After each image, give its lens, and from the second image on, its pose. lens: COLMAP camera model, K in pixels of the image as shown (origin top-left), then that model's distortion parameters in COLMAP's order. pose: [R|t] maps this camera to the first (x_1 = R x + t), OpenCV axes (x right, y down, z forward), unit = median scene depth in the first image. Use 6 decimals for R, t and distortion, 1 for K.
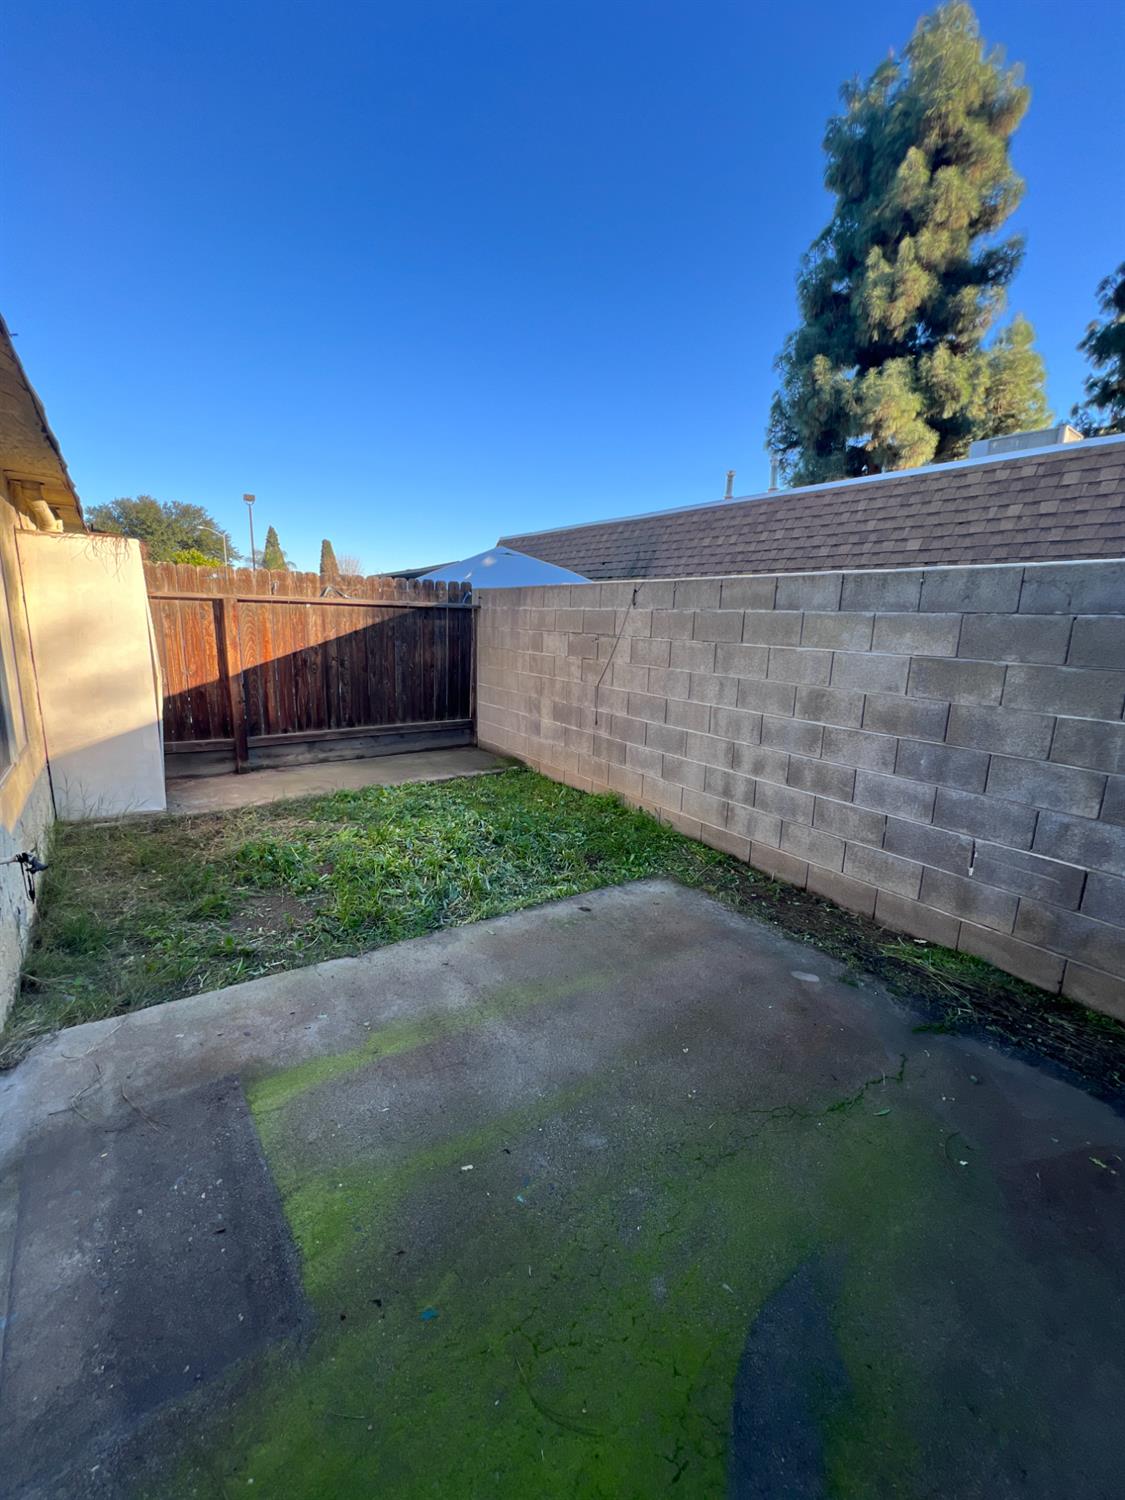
lens RADIAL K [[598.8, 0, 561.3], [0, 598.8, 746.9], [0, 0, 1]] dist [-0.010223, -0.000343]
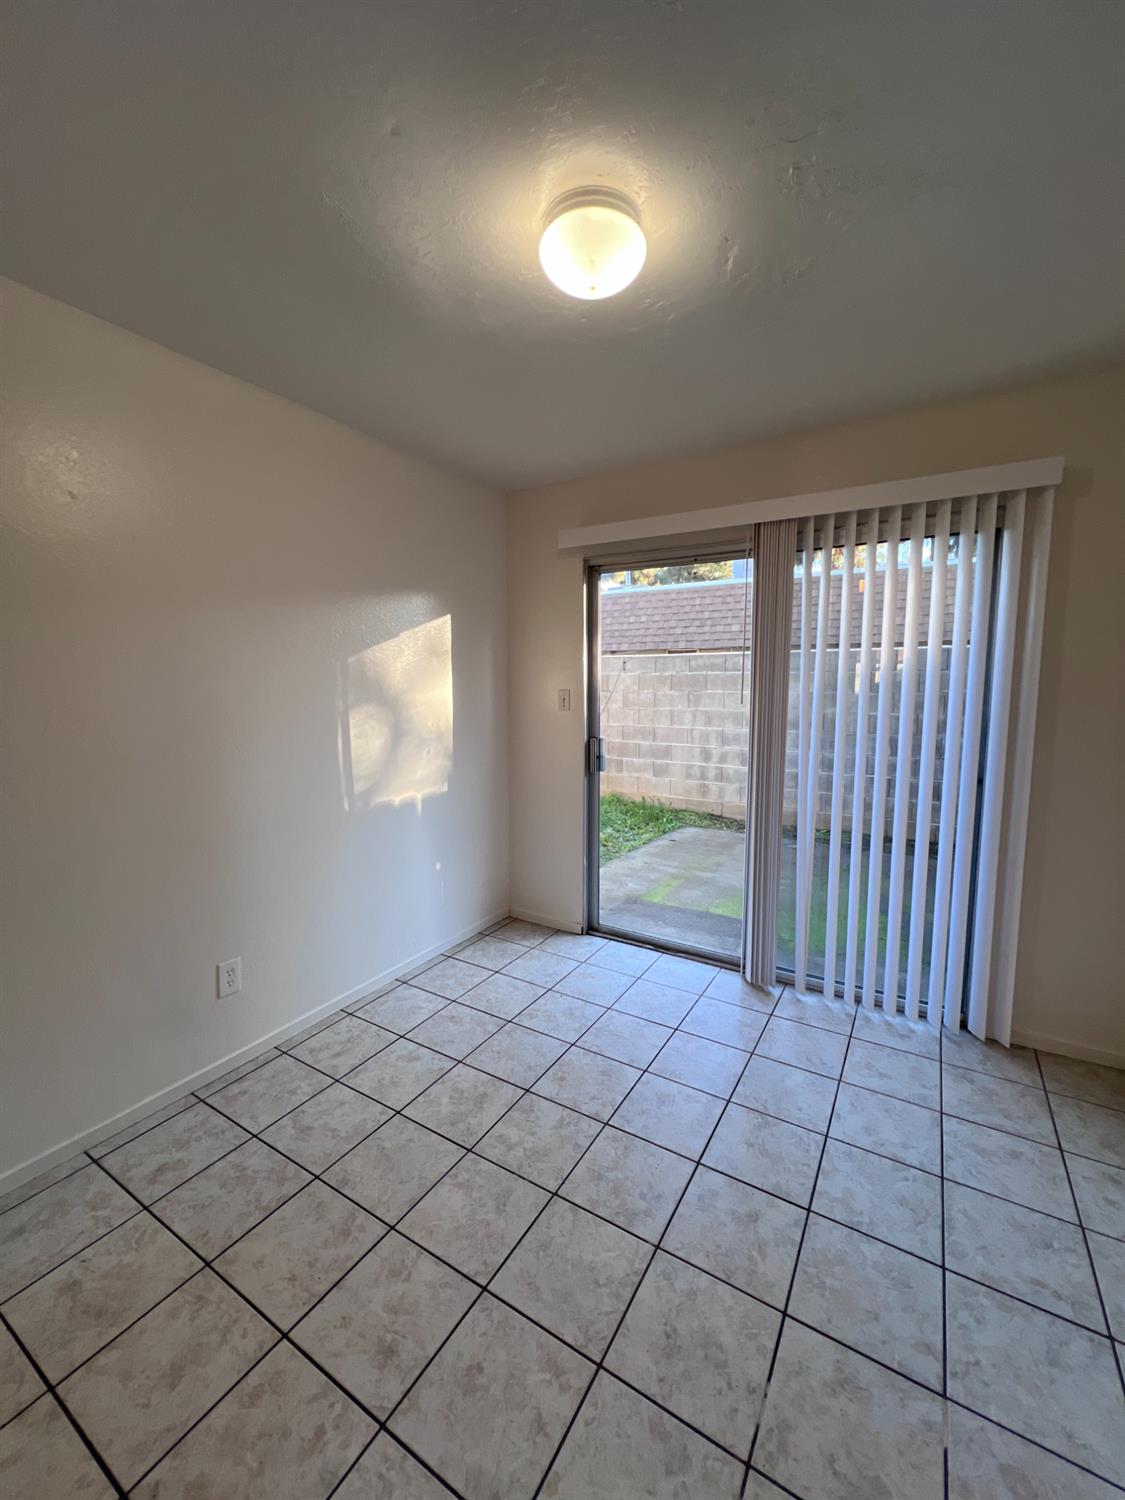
lens RADIAL K [[598.2, 0, 563.6], [0, 598.2, 748.4], [0, 0, 1]] dist [-0.002697, 0.000887]
pose [[0.924814, -0.076589, 0.372631, -0.731677], [0.111210, 0.991164, -0.072288, 0.074783], [-0.363802, 0.108294, 0.925160, -0.452248]]
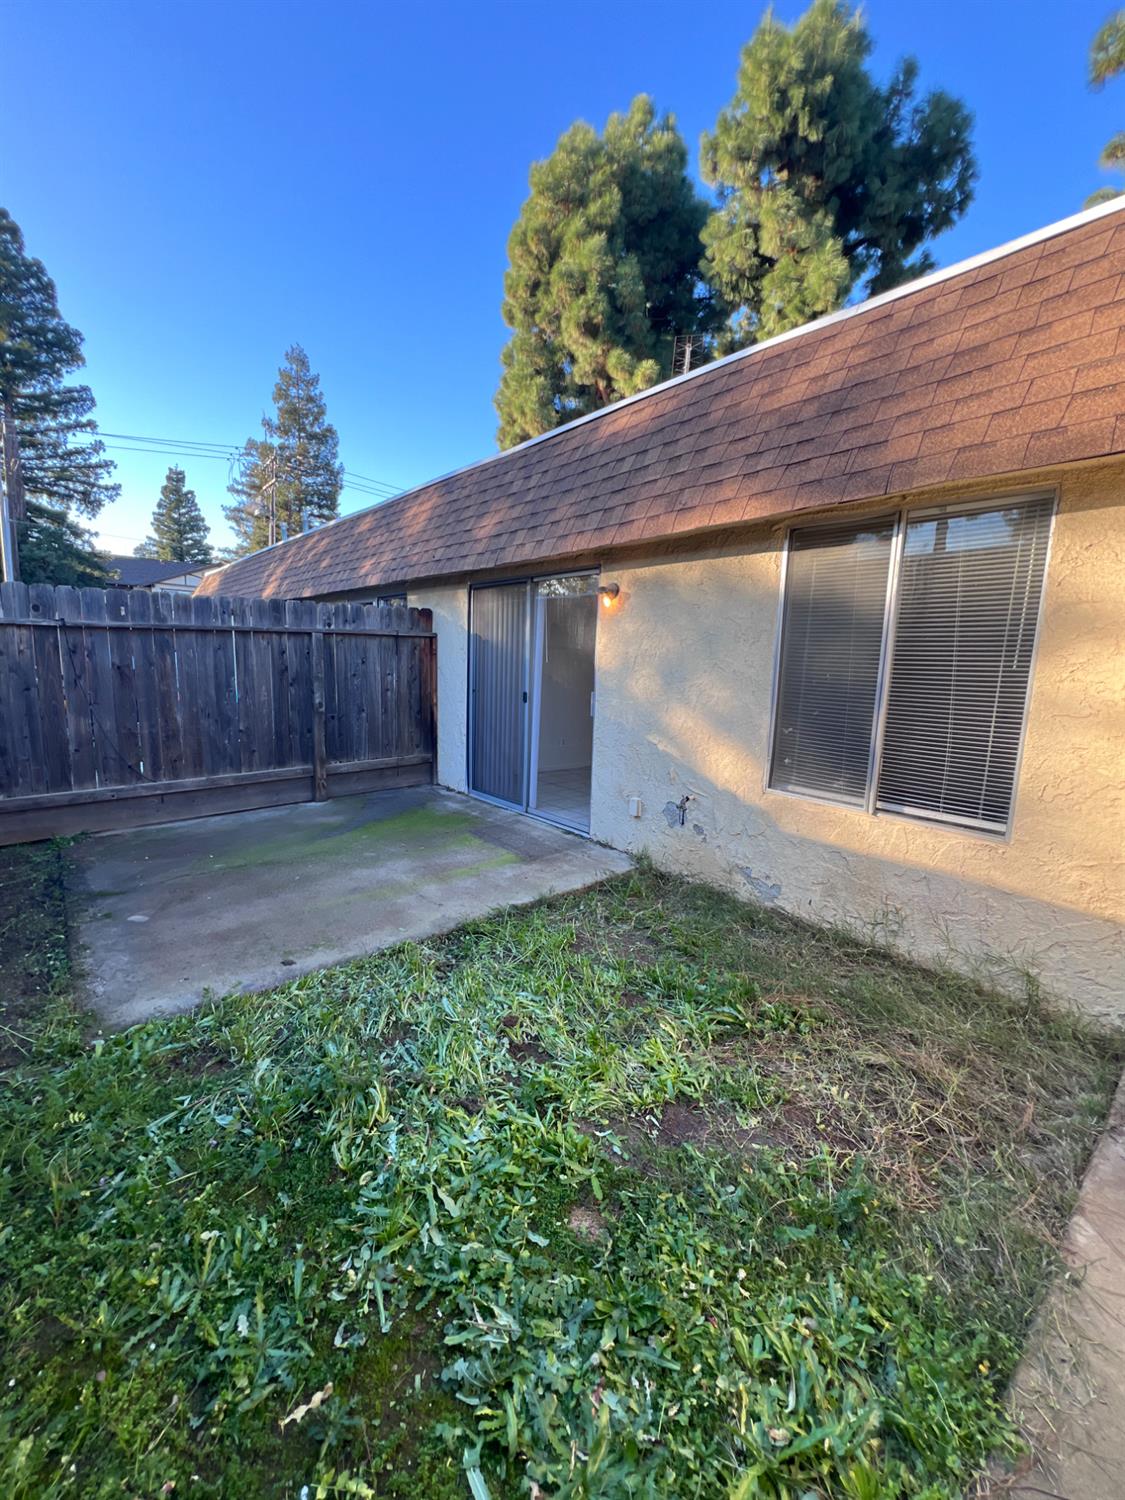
lens RADIAL K [[598.2, 0, 563.8], [0, 598.2, 751.9], [0, 0, 1]] dist [-0.002697, 0.000887]
pose [[-0.994341, -0.049368, -0.094063, -0.213744], [-0.079290, 0.934183, 0.347872, -0.282828], [0.070698, 0.353362, -0.932811, 1.403773]]
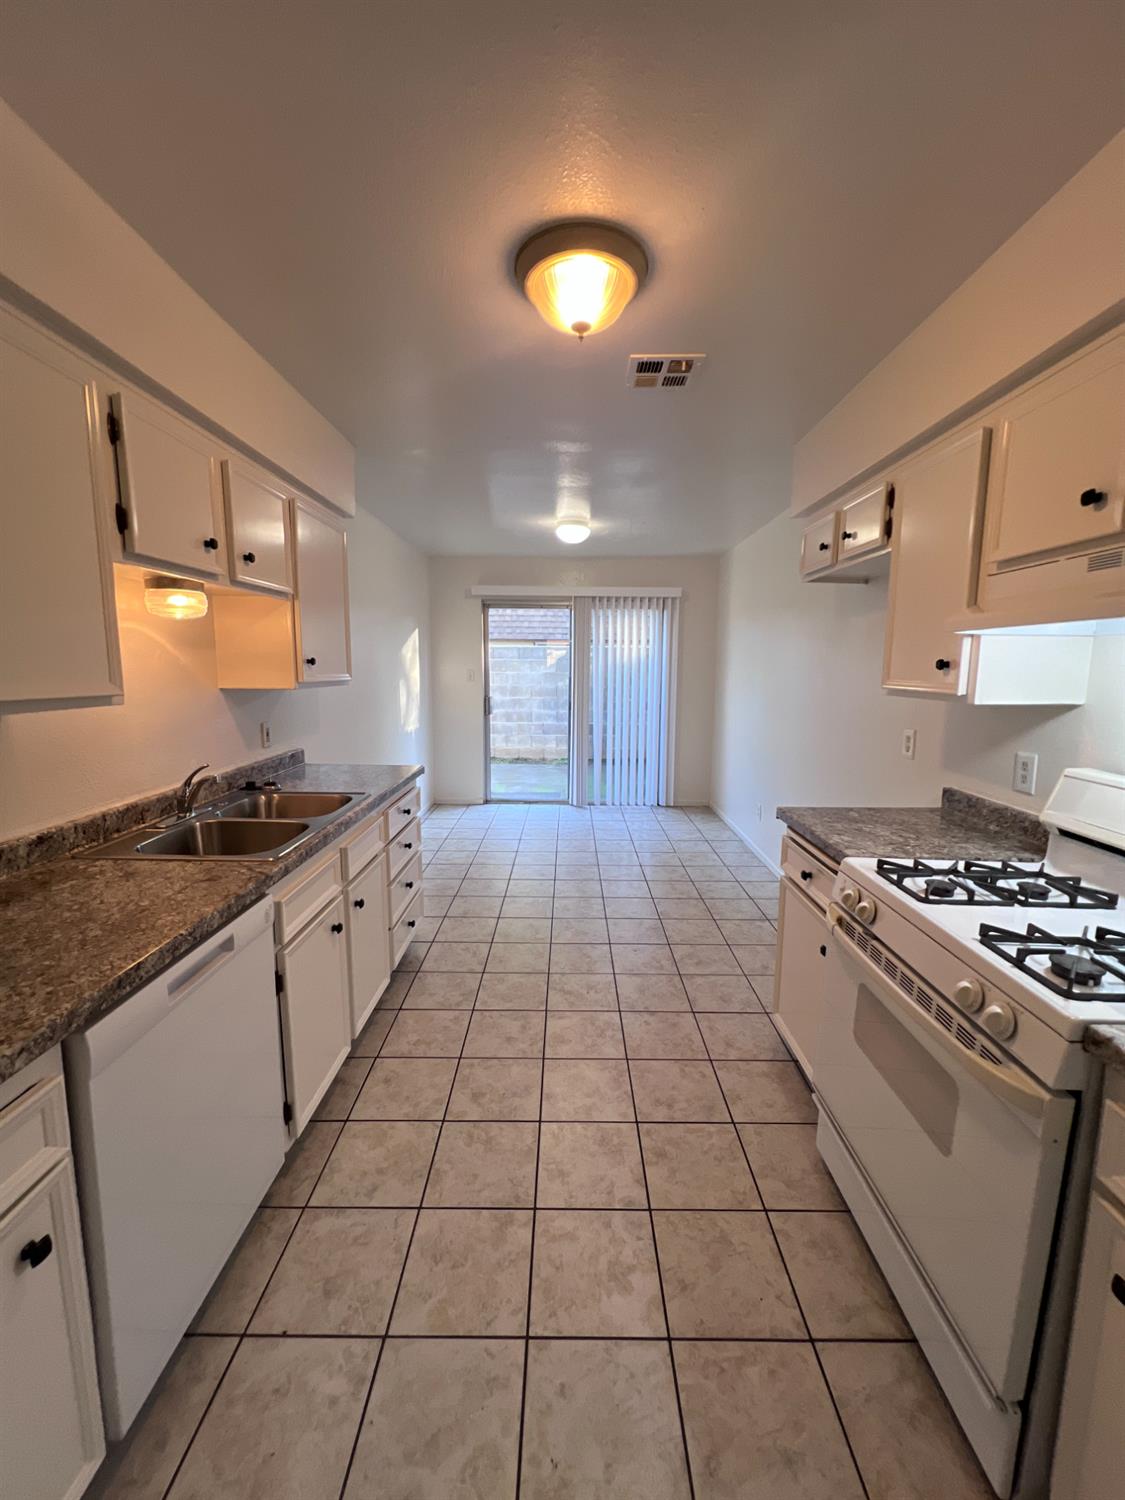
lens RADIAL K [[598.2, 0, 560.7], [0, 598.2, 747.2], [0, 0, 1]] dist [-0.002697, 0.000887]
pose [[0.597094, -0.140786, 0.789721, -1.524577], [0.183670, 0.982319, 0.036251, 0.113567], [-0.780861, 0.123403, 0.612395, -0.783961]]
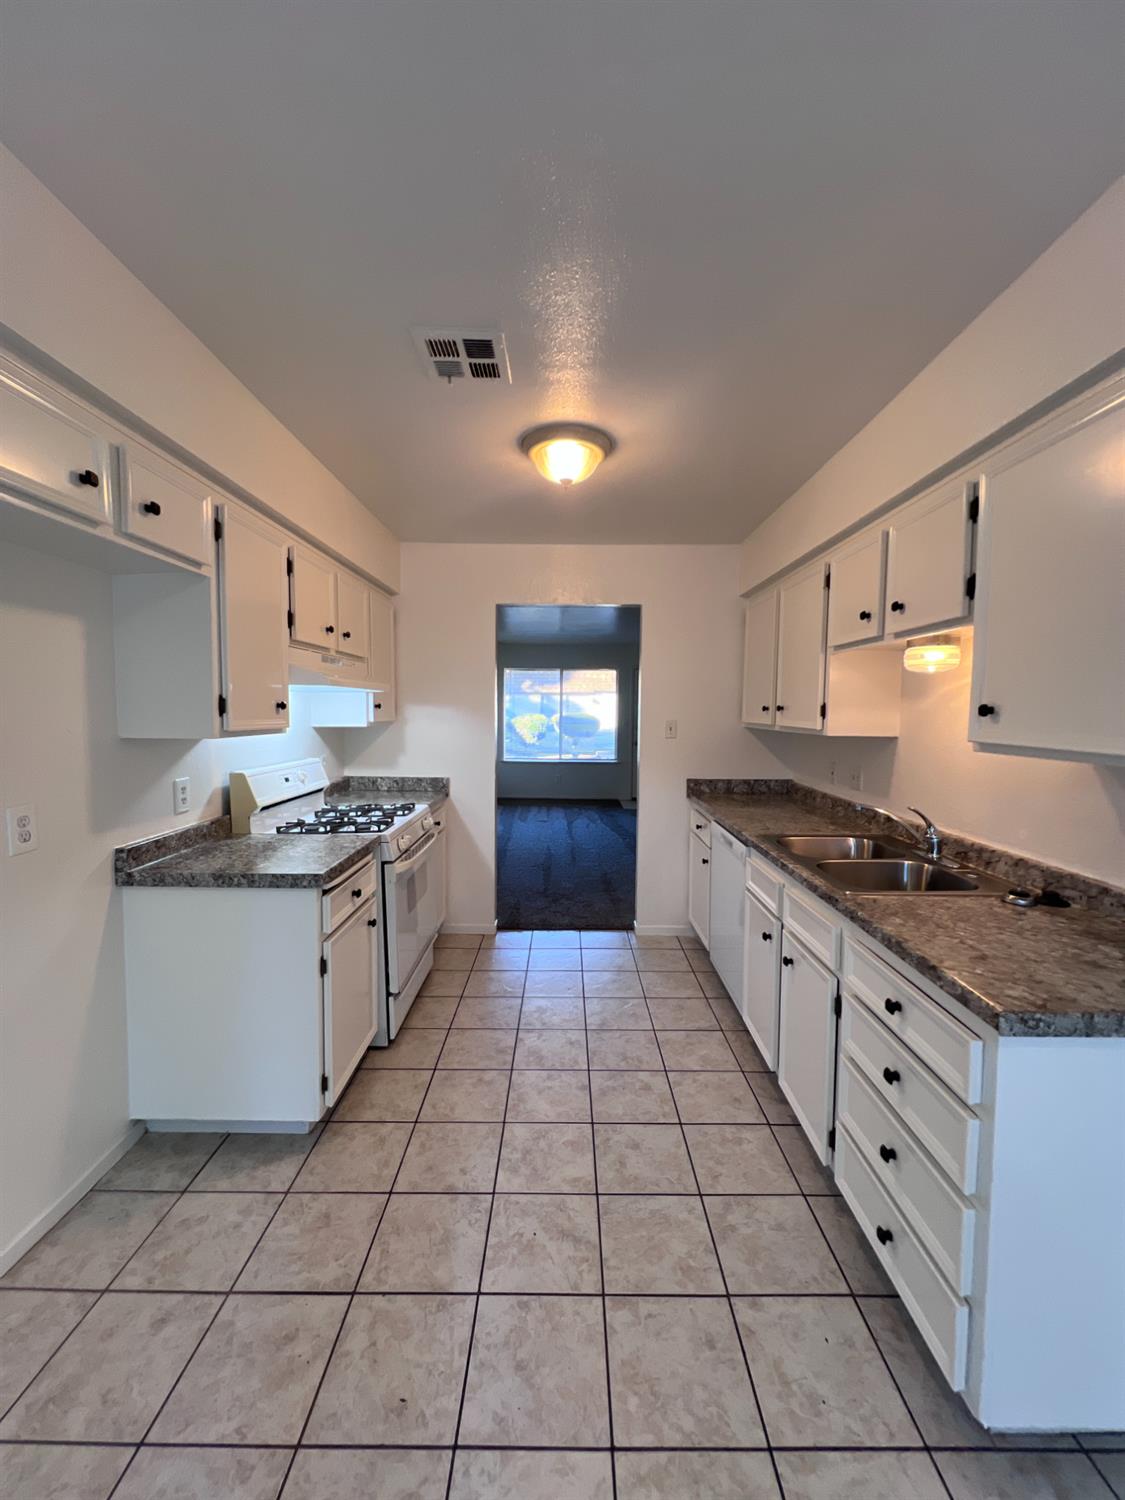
lens RADIAL K [[598.2, 0, 562.0], [0, 598.2, 746.4], [0, 0, 1]] dist [-0.002697, 0.000887]
pose [[-0.592723, 0.011817, -0.805319, -0.666999], [-0.196189, 0.967655, 0.158597, 0.012701], [0.781146, 0.251999, -0.571234, -0.175442]]
